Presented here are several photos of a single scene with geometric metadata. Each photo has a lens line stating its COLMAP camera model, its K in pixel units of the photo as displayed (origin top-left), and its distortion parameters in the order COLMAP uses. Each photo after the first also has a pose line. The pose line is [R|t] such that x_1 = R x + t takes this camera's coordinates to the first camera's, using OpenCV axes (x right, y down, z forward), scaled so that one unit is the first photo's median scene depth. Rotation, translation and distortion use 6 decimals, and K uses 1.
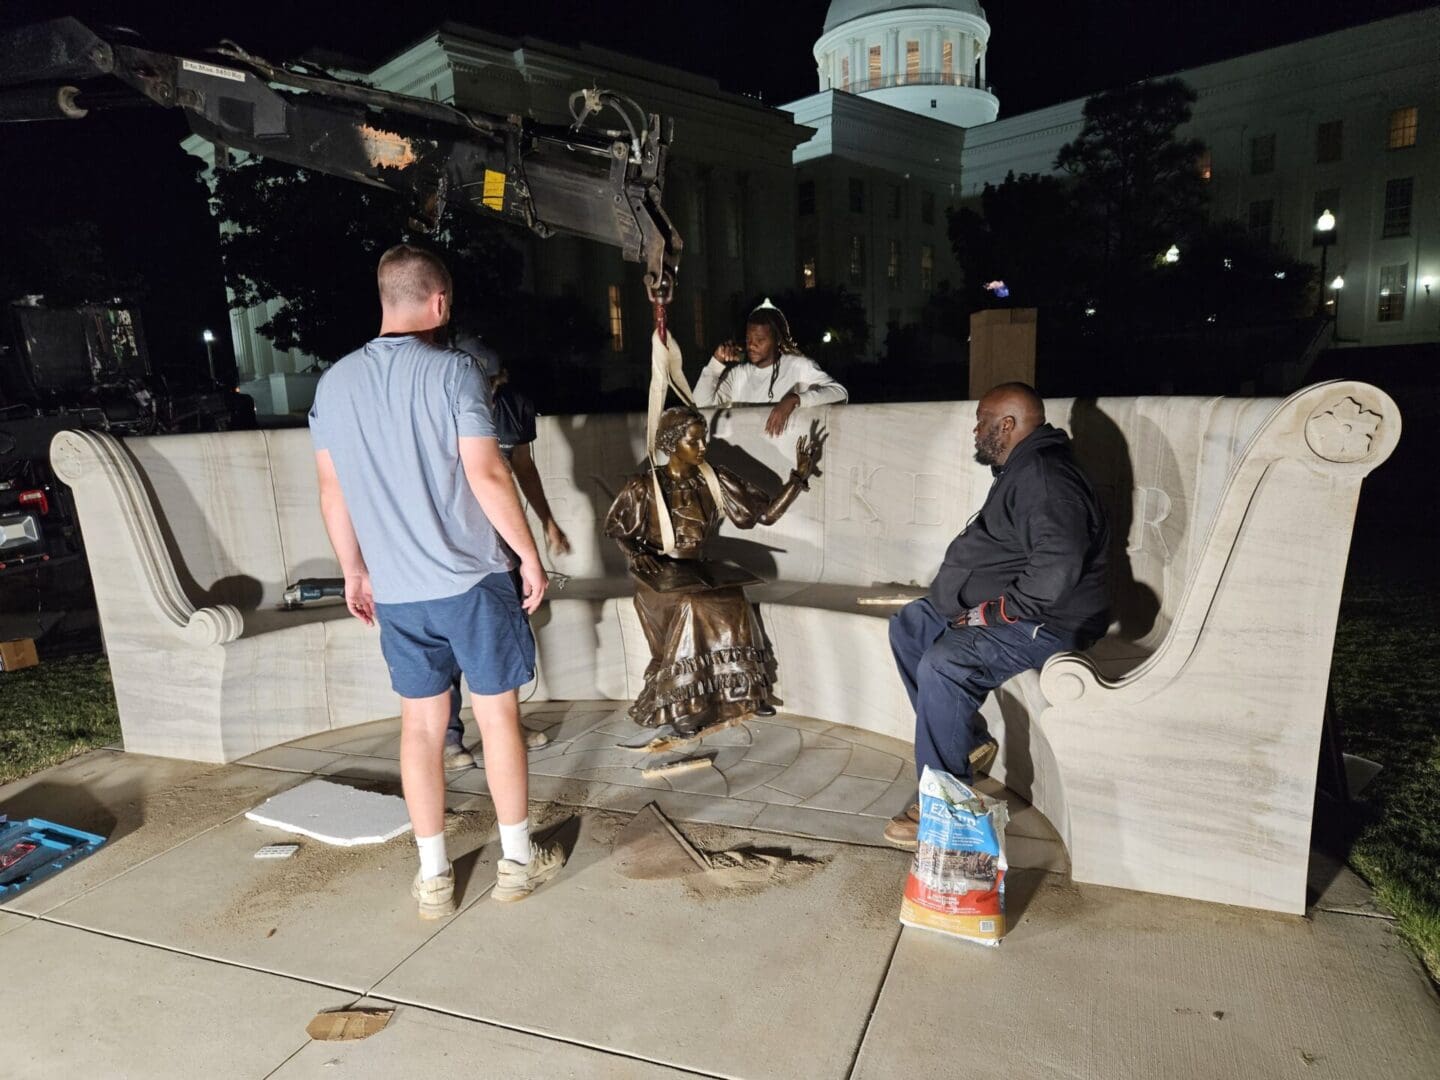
lens RADIAL K [[968.3, 0, 724.5], [0, 968.3, 548.4], [0, 0, 1]] dist [0.039695, 0.001225]
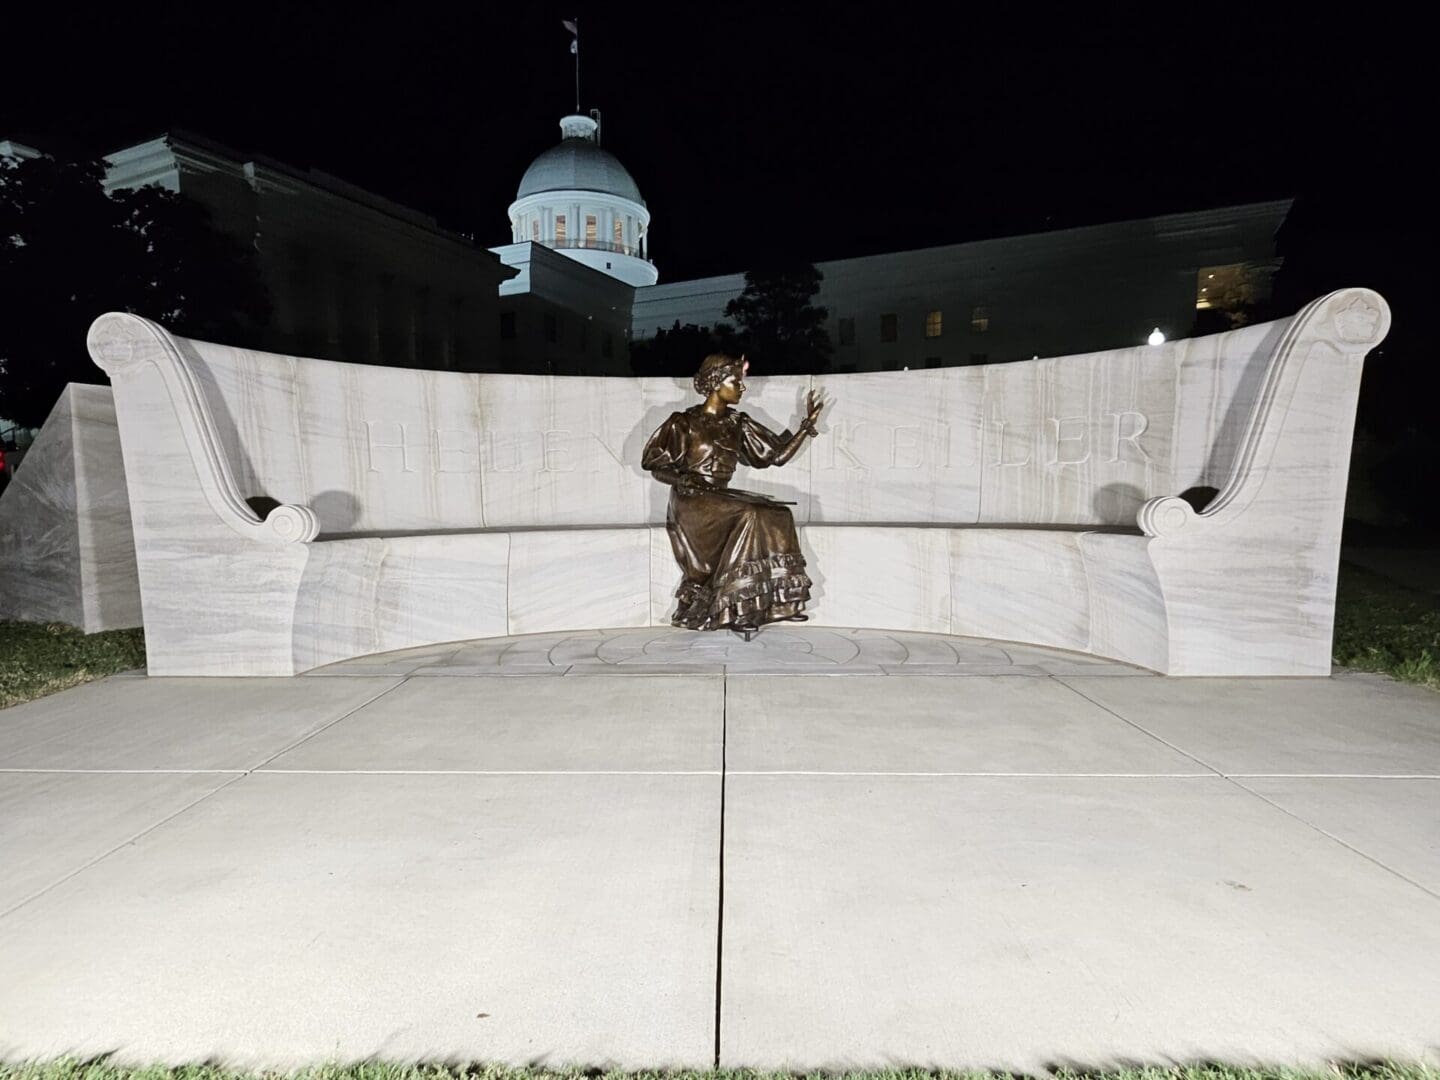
lens RADIAL K [[826.2, 0, 719.4], [0, 826.2, 543.5], [0, 0, 1]] dist [0.004163, -0.001007]
pose [[0.942218, 0.011802, 0.334793, -0.366399], [0.021411, 0.995214, -0.095340, 0.166724], [-0.334316, 0.097000, 0.937456, 0.104772]]
